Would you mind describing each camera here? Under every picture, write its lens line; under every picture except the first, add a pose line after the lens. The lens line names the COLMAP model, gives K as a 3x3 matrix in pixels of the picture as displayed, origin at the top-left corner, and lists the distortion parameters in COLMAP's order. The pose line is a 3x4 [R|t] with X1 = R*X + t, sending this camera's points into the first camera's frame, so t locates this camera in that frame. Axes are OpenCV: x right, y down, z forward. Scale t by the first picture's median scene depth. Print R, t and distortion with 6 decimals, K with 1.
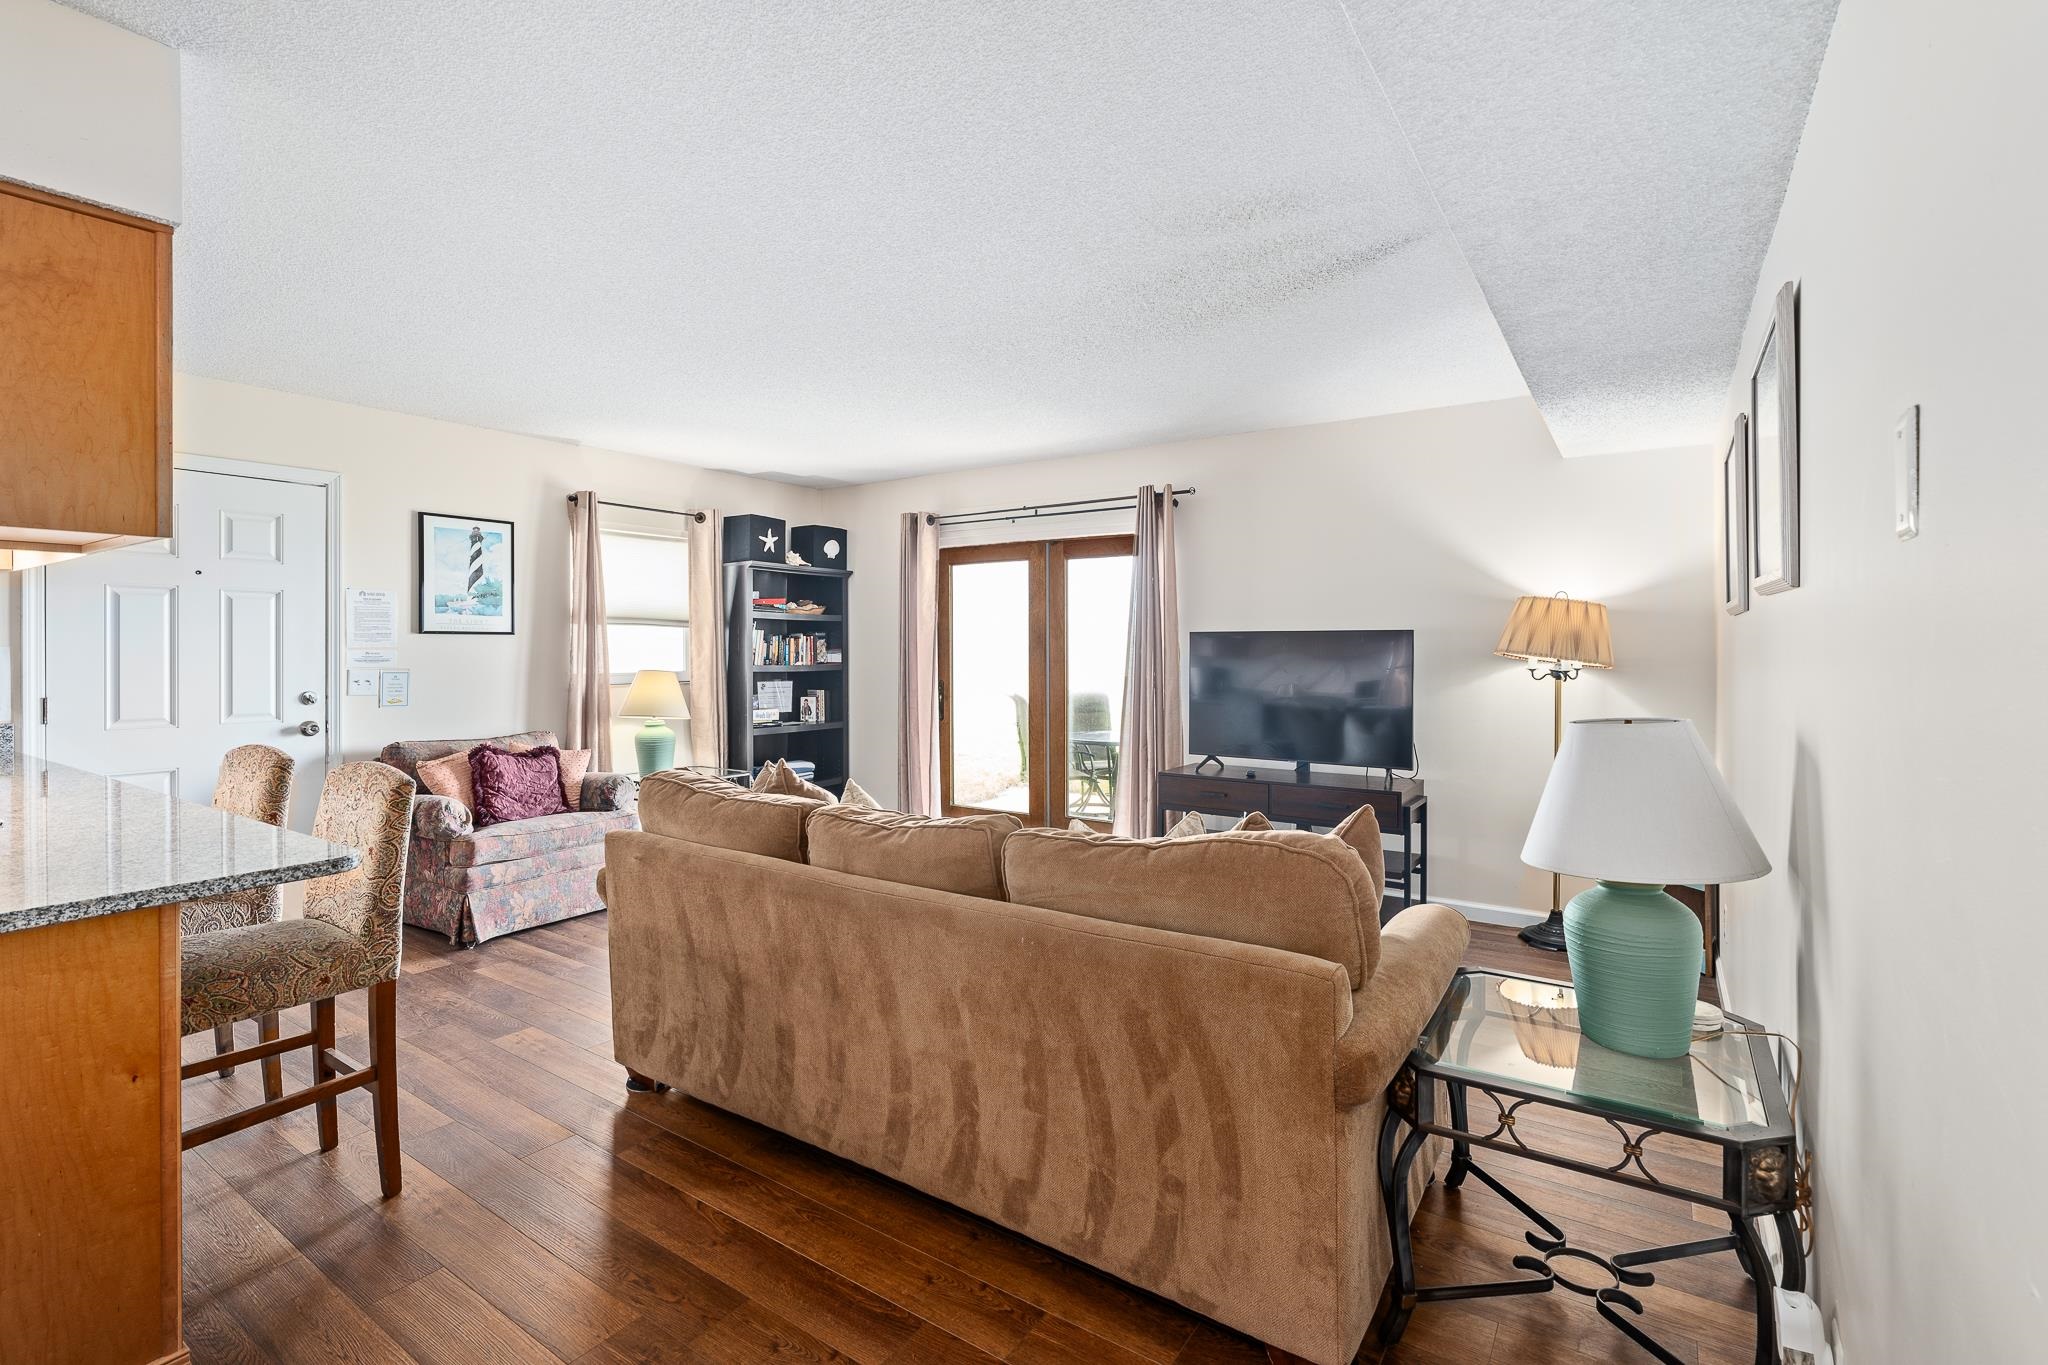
lens RADIAL K [[925.8, 0, 1028.2], [0, 925.8, 650.0], [0, 0, 1]] dist [-0.007765, 0.002595]
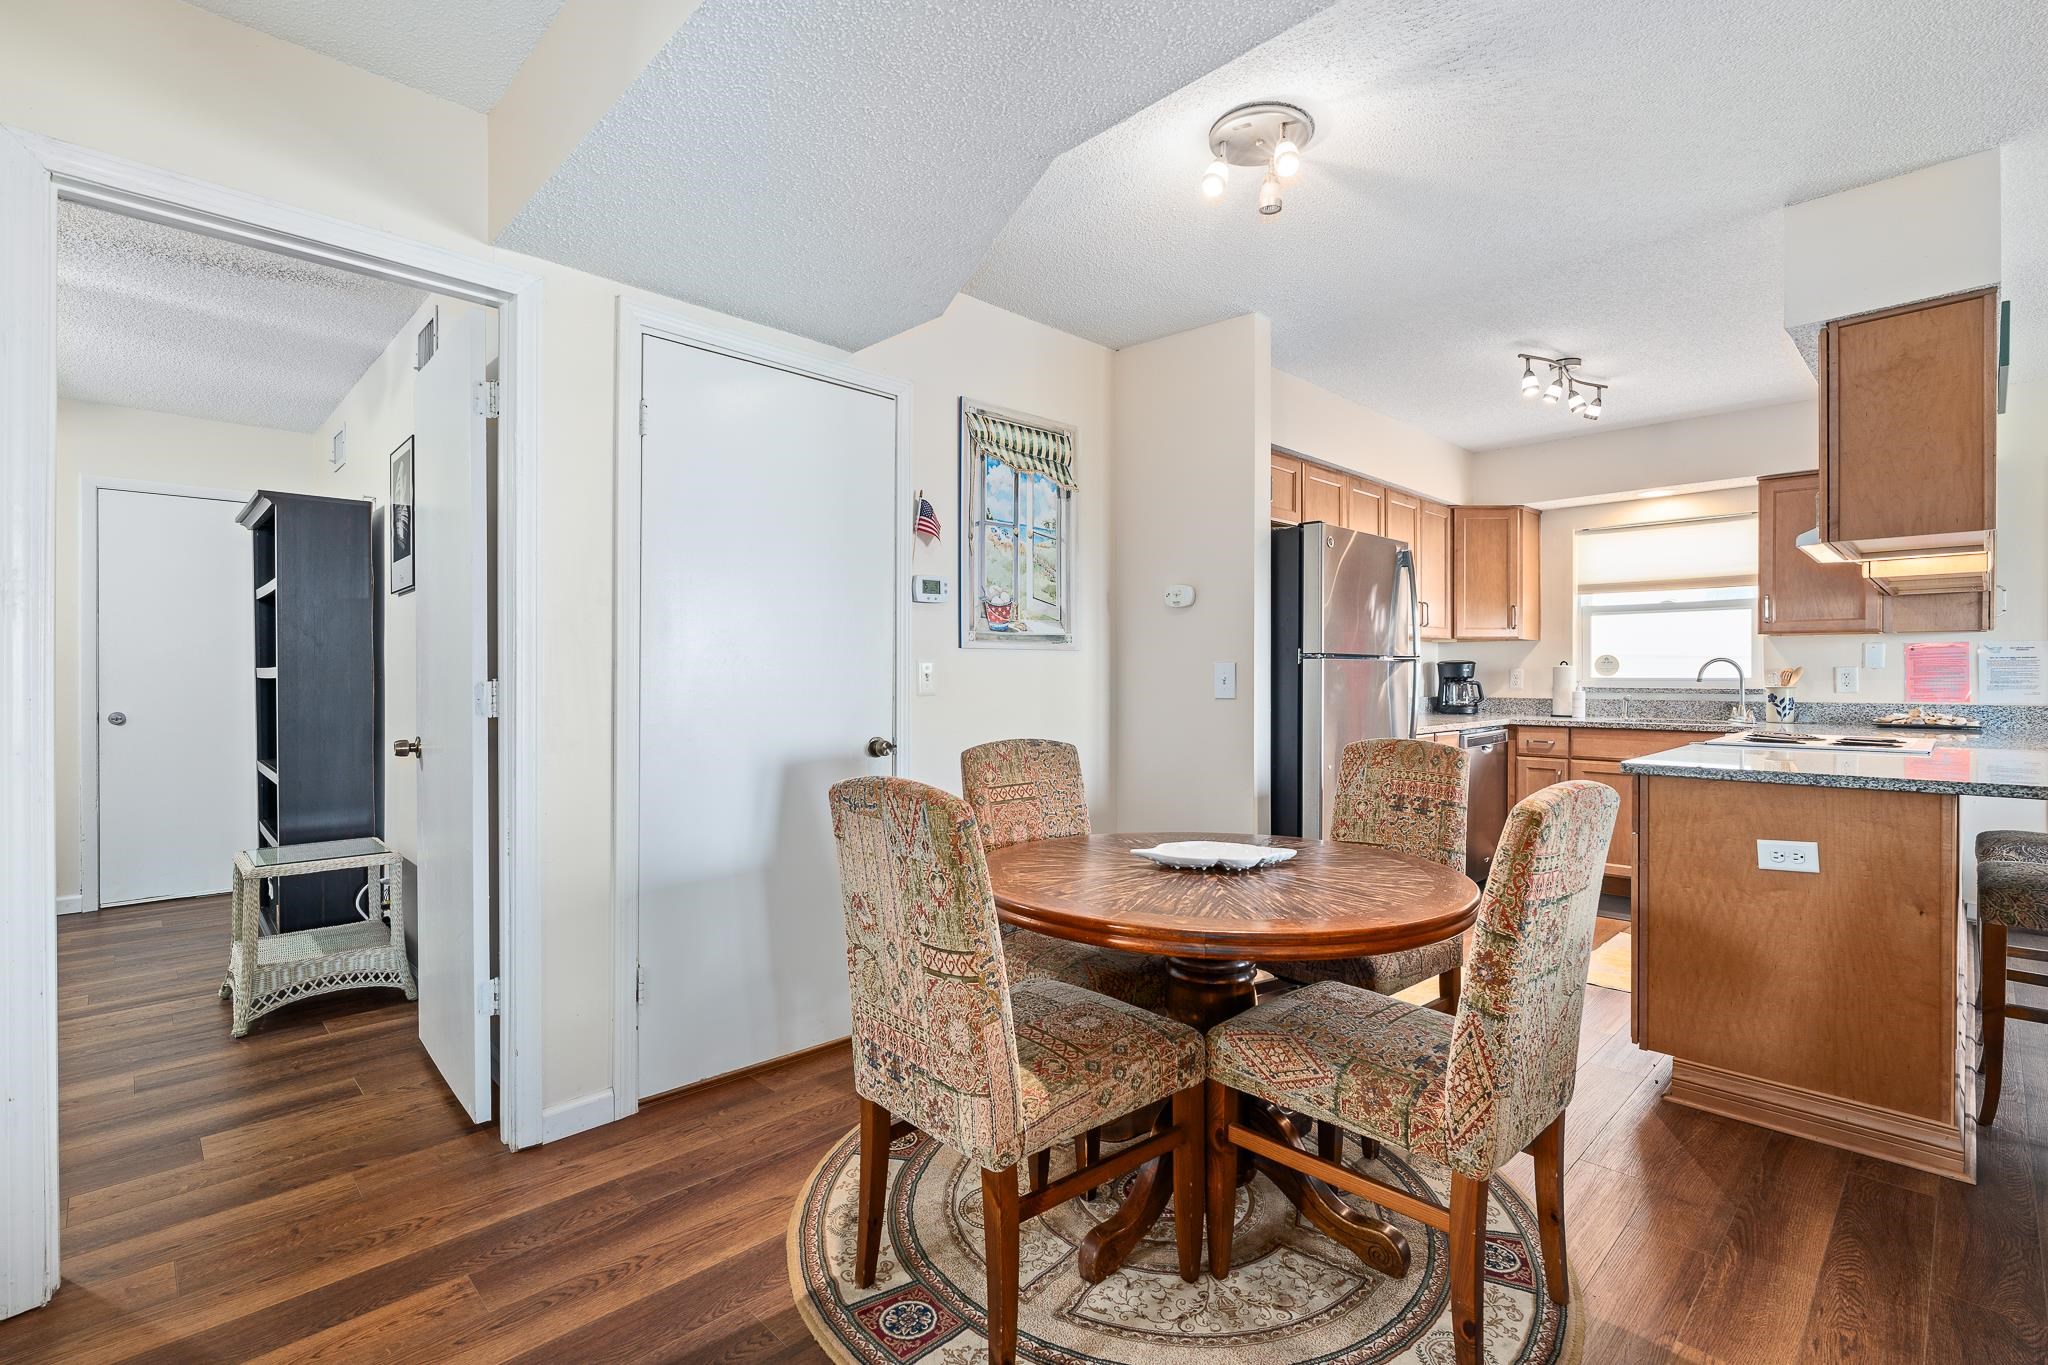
lens RADIAL K [[925.8, 0, 1029.9], [0, 925.8, 680.7], [0, 0, 1]] dist [-0.007765, 0.002595]
pose [[-0.209451, 0.007215, -0.977792, 0.233733], [-0.004129, 0.999957, 0.008263, 0.032646], [0.977810, 0.005768, -0.209413, -0.017715]]
